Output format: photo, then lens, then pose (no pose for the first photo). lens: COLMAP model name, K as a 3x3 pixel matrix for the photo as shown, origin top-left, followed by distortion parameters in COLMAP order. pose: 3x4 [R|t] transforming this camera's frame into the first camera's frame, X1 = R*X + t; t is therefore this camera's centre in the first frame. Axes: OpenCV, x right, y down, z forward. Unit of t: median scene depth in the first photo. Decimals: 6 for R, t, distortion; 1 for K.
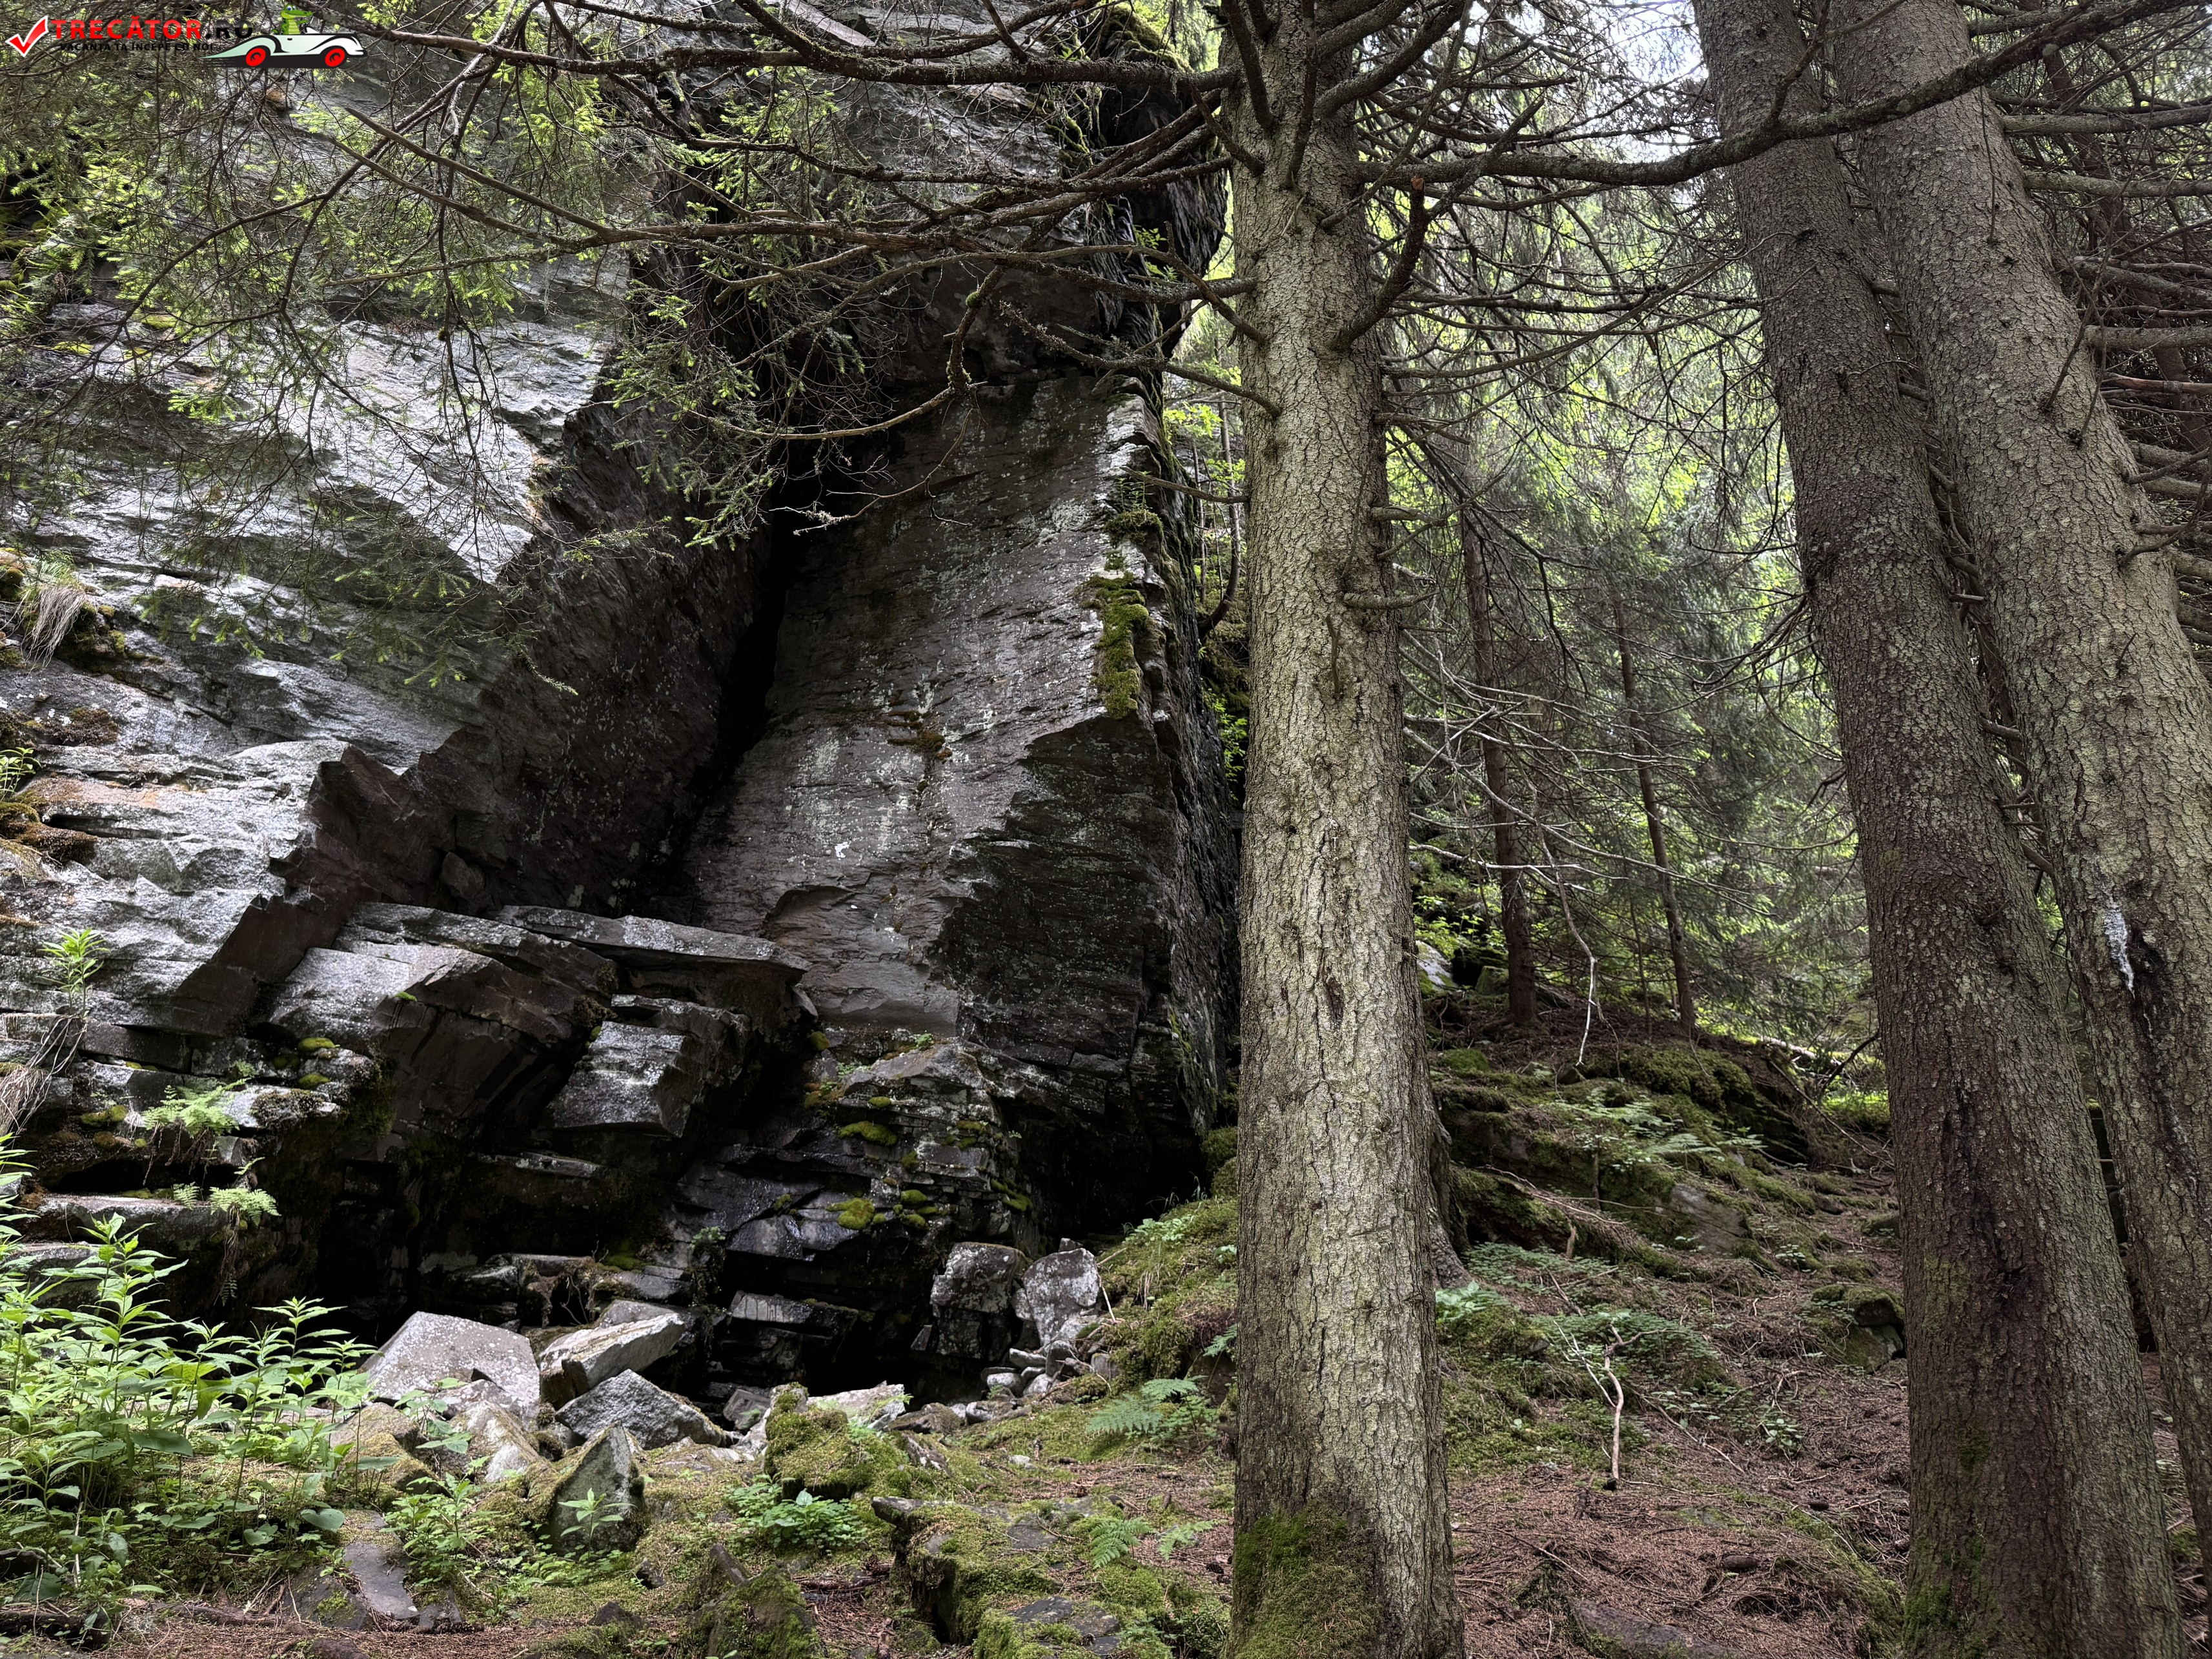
lens RADIAL K [[1575.2, 0, 1105.6], [0, 1575.2, 812.8], [0, 0, 1]] dist [0.044080, -0.055181]
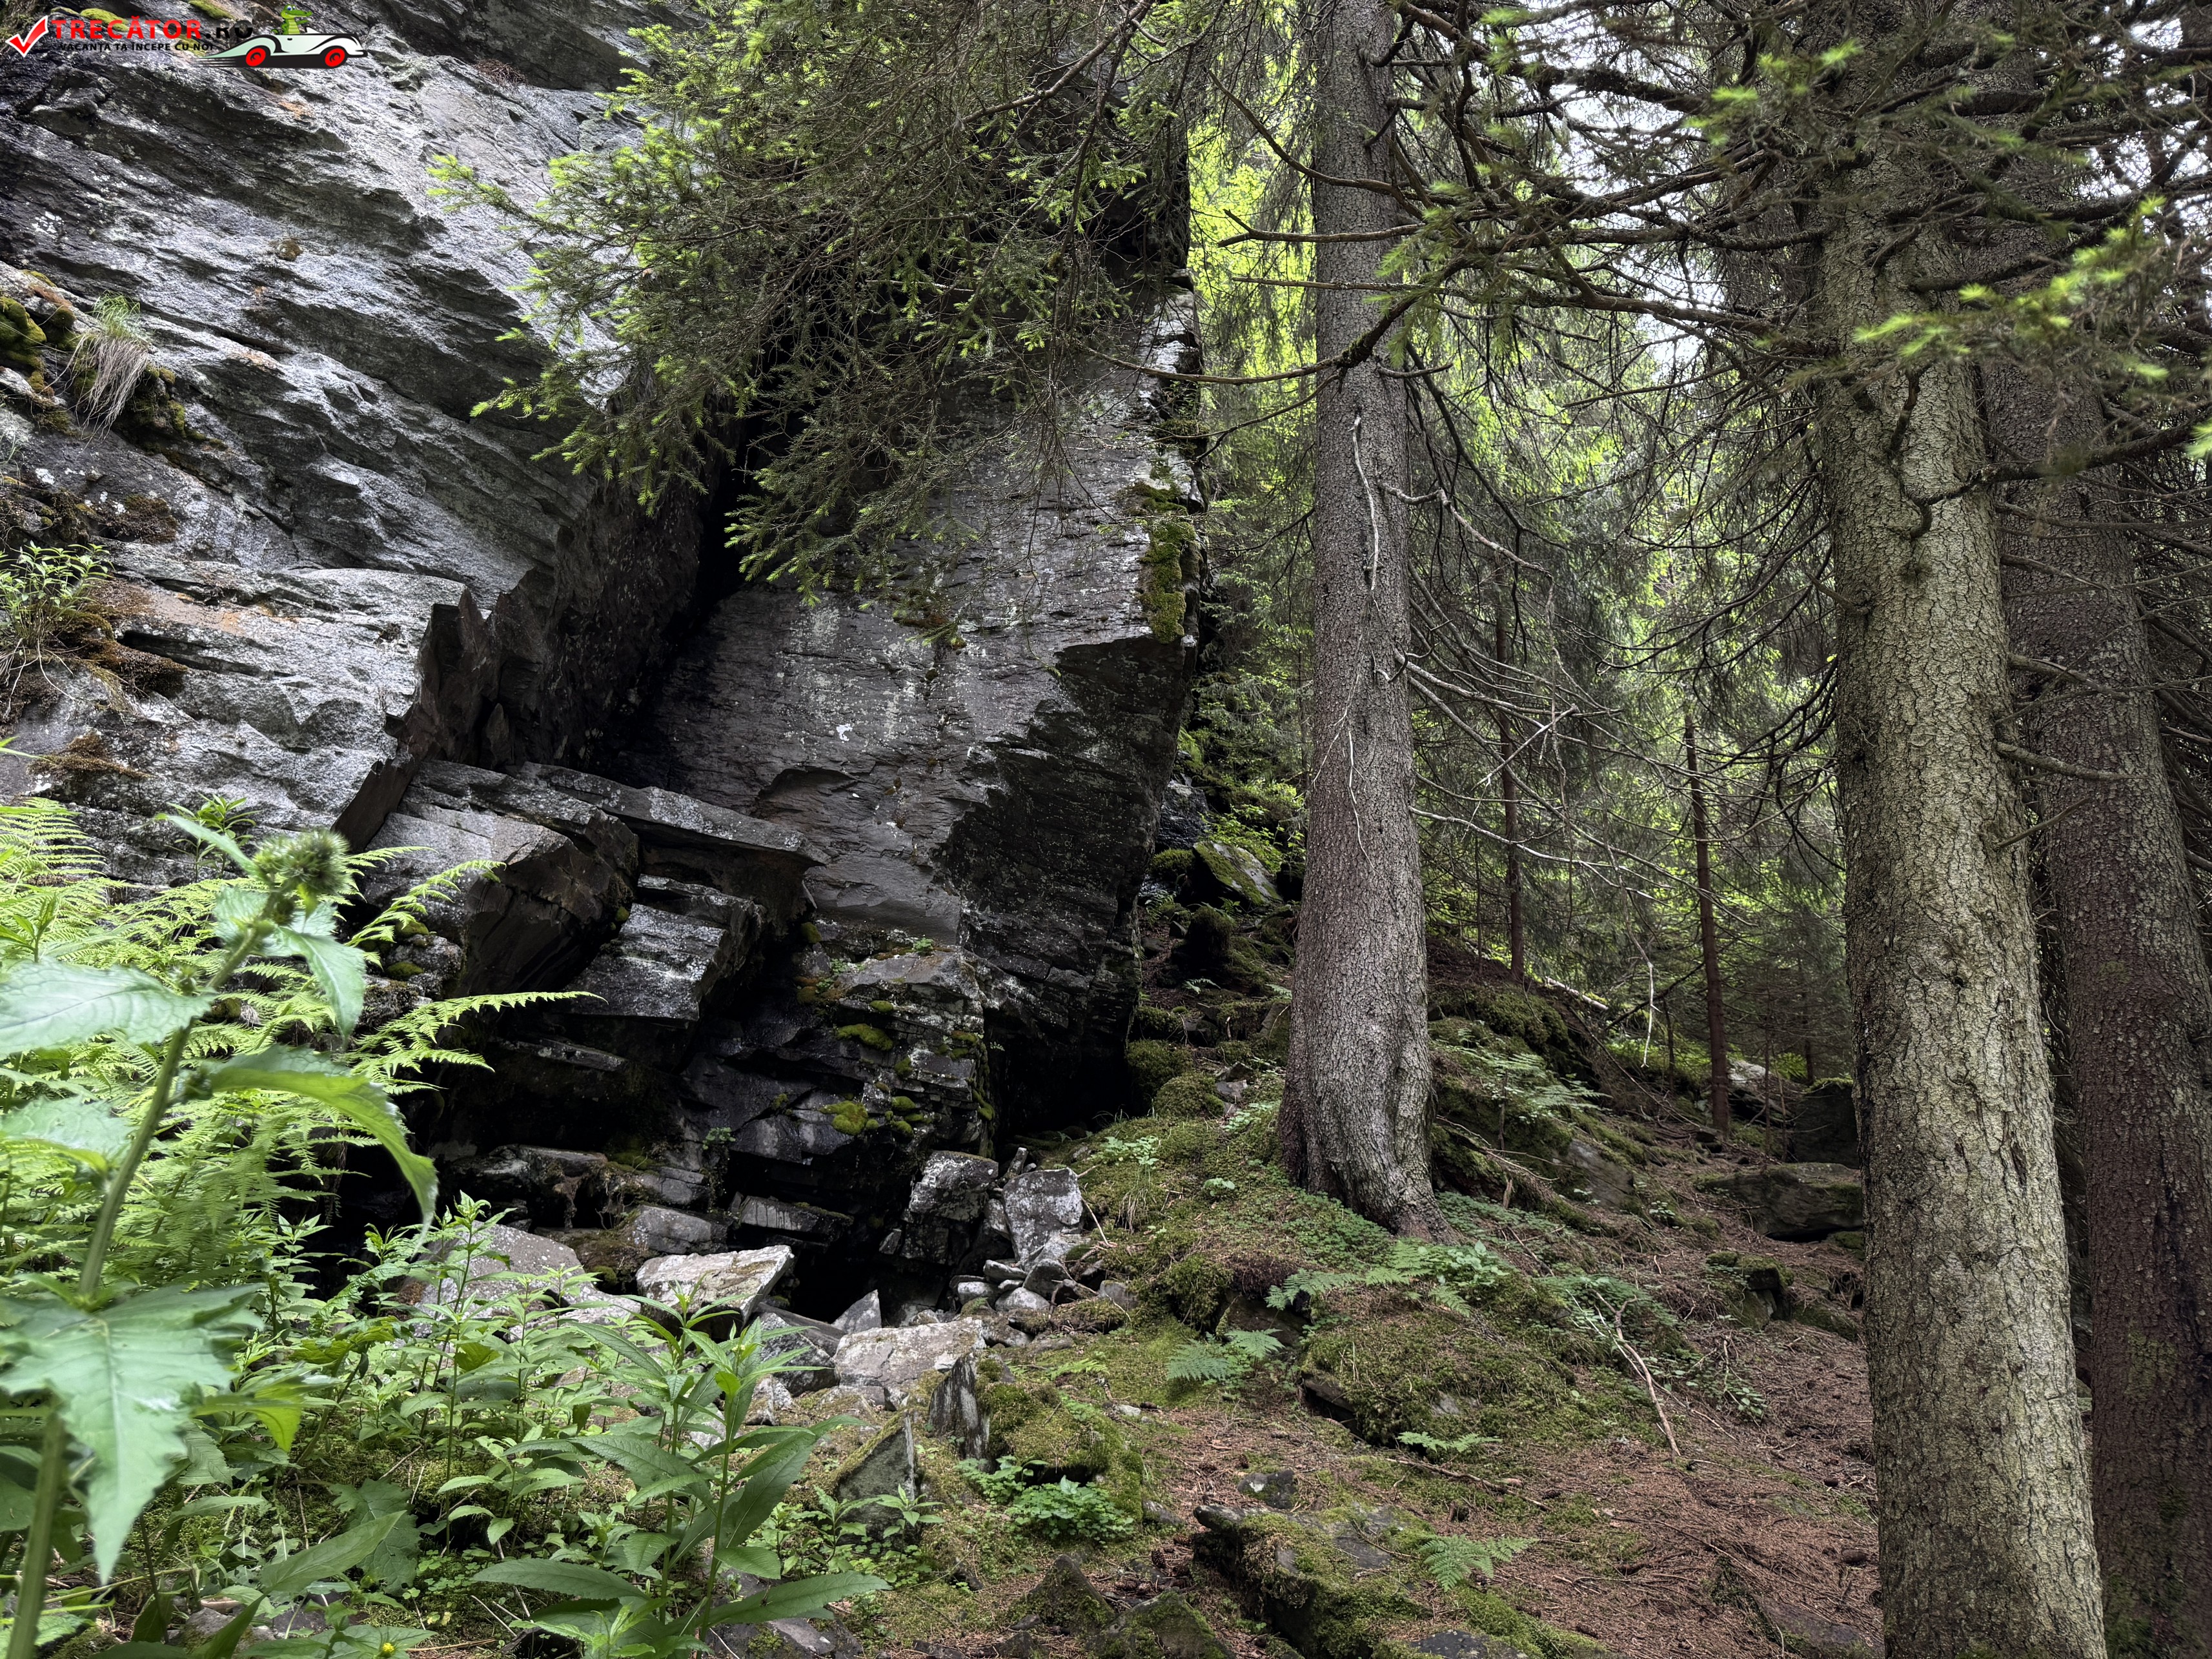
lens RADIAL K [[1564.8, 0, 1114.2], [0, 1564.8, 837.1], [0, 0, 1]] dist [0.023385, -0.025088]
pose [[0.963166, 0.122026, 0.239625, -0.311155], [-0.150467, 0.983112, 0.104163, -0.049265], [-0.222868, -0.136382, 0.965262, 0.074206]]
